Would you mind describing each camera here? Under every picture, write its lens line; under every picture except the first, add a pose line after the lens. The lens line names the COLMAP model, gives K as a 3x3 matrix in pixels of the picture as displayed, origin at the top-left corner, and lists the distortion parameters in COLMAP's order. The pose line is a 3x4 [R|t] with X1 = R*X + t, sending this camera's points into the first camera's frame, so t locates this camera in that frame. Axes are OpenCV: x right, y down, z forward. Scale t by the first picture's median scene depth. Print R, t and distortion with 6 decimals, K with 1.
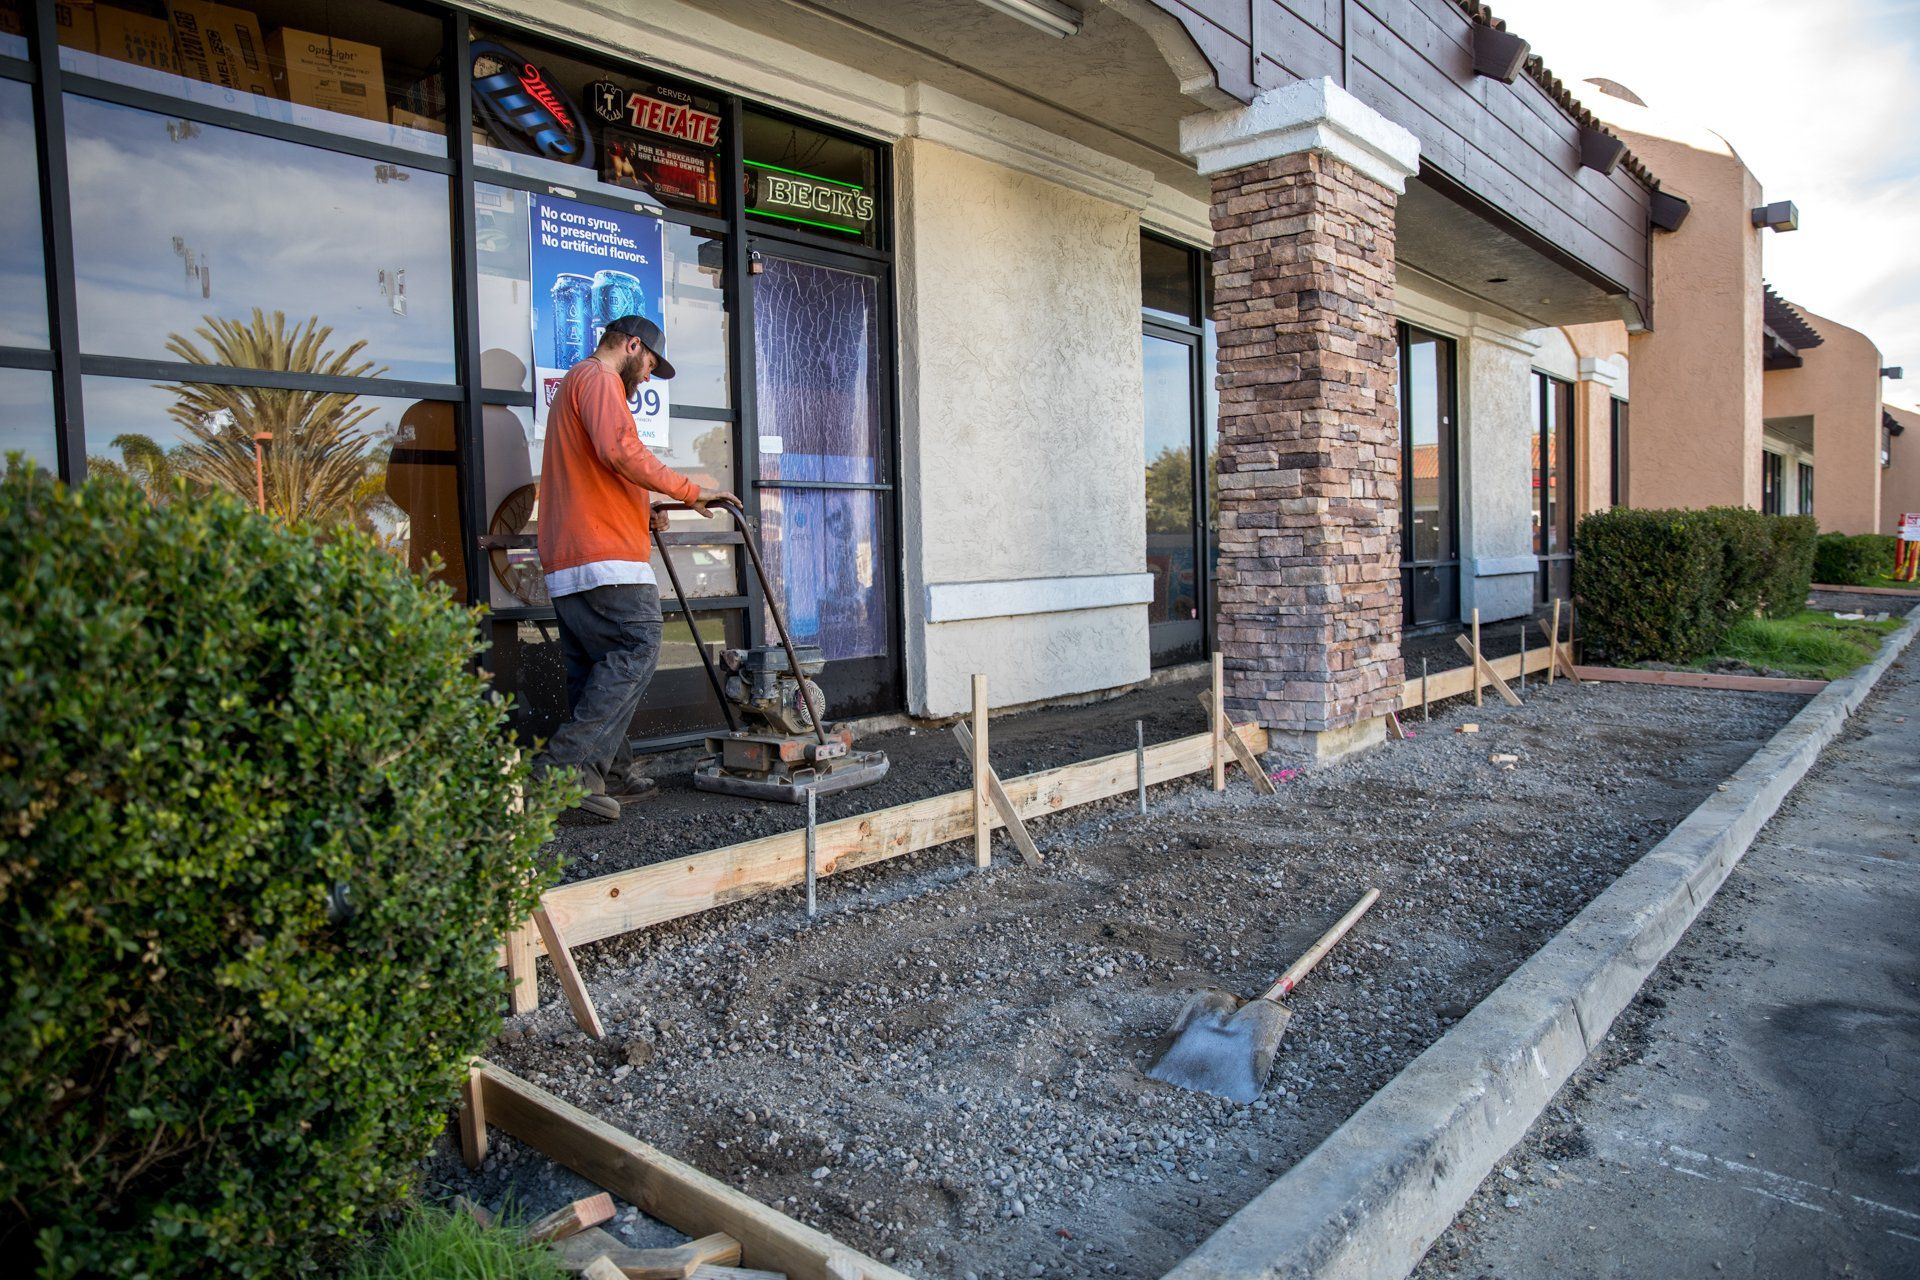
lens RADIAL K [[1709.6, 0, 928.5], [0, 1709.6, 644.6], [0, 0, 1]] dist [-0.052807, 0.120901]
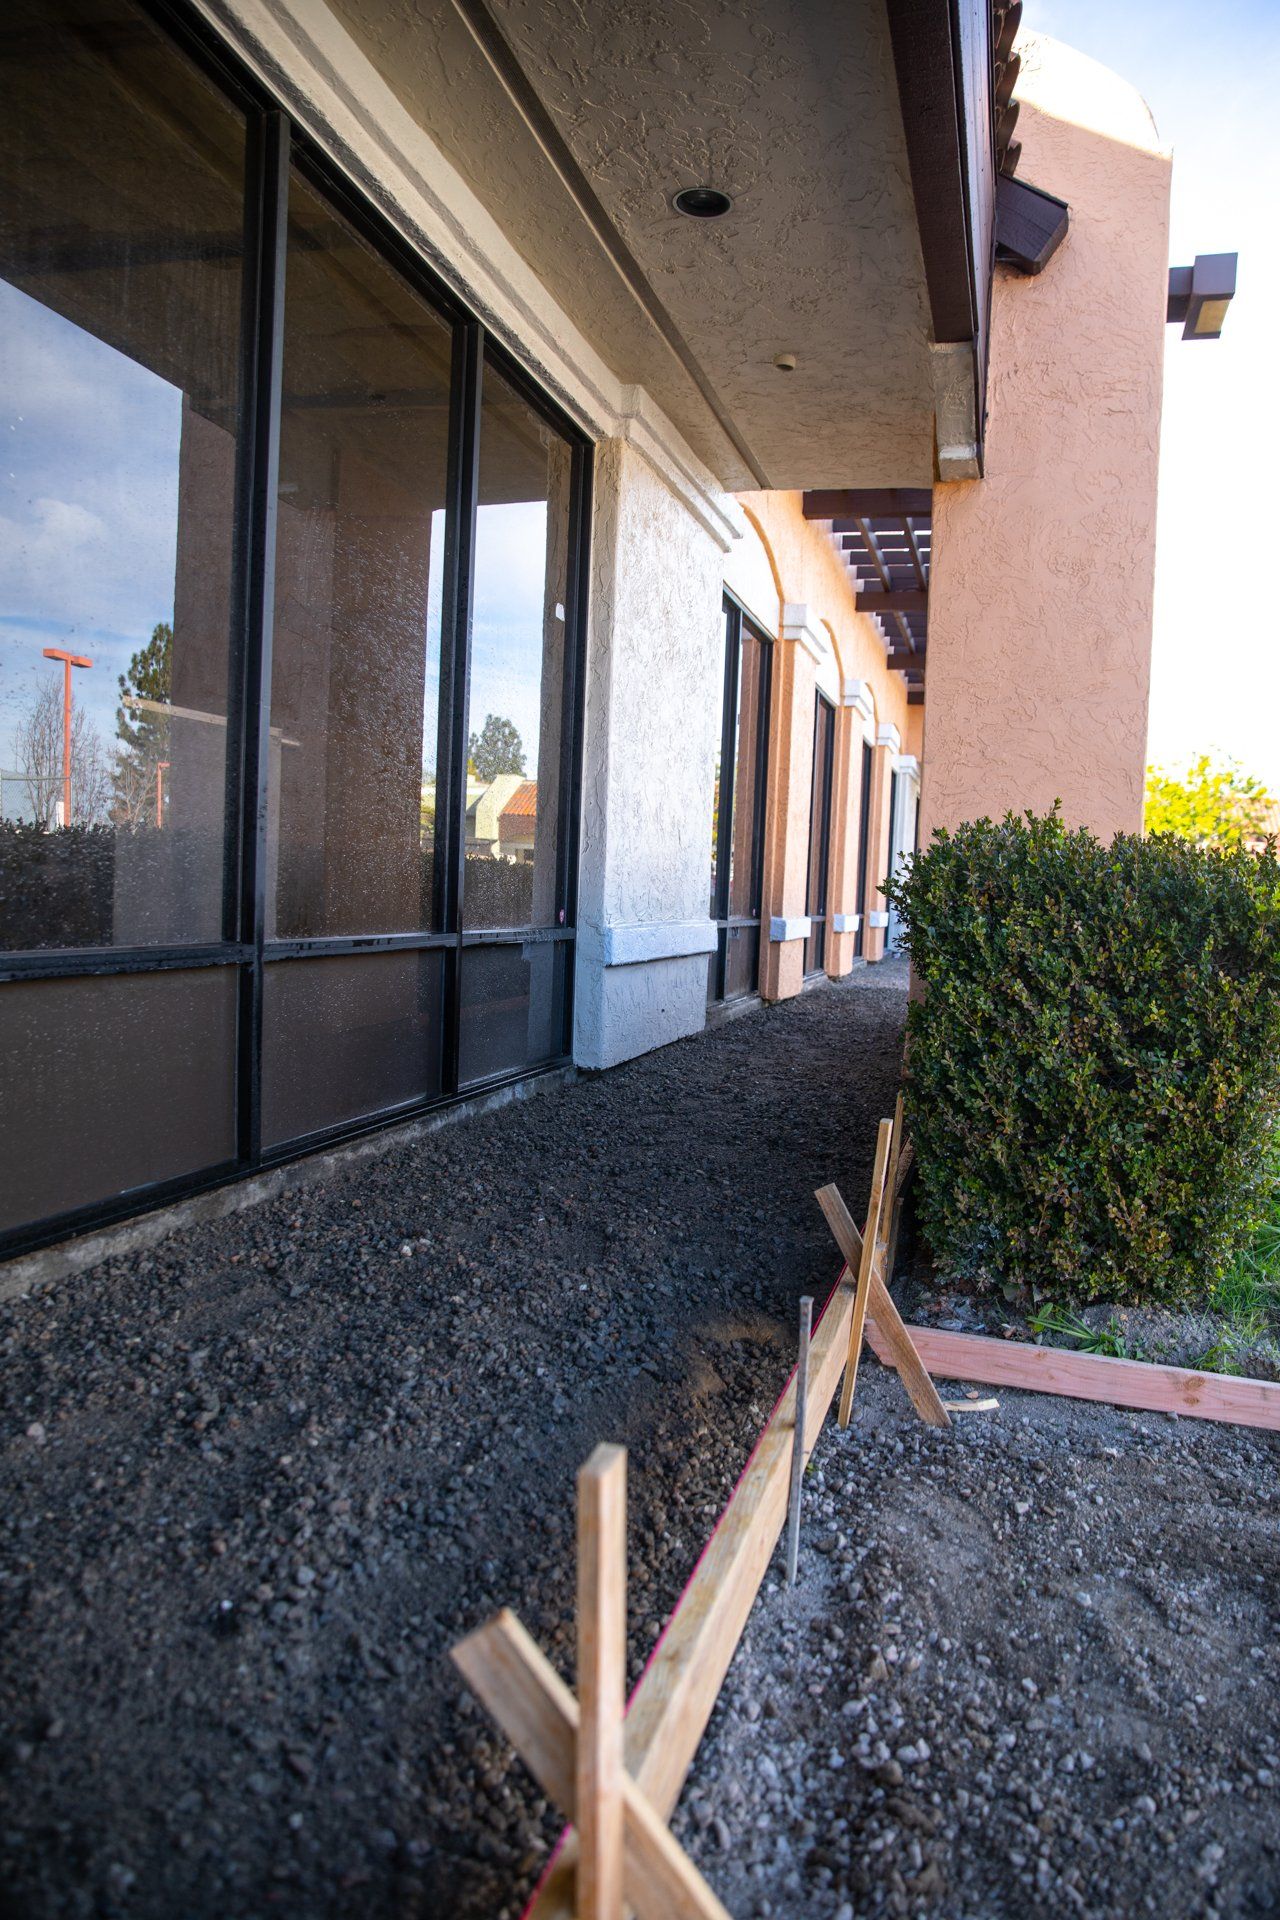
lens RADIAL K [[1709.6, 0, 645.1], [0, 1709.6, 969.2], [0, 0, 1]] dist [-0.052807, 0.120901]
pose [[0.942745, 0.047948, 0.330051, 0.181770], [-0.047939, 0.998817, -0.008172, -0.036394], [-0.330052, -0.008118, 0.943928, 0.570340]]
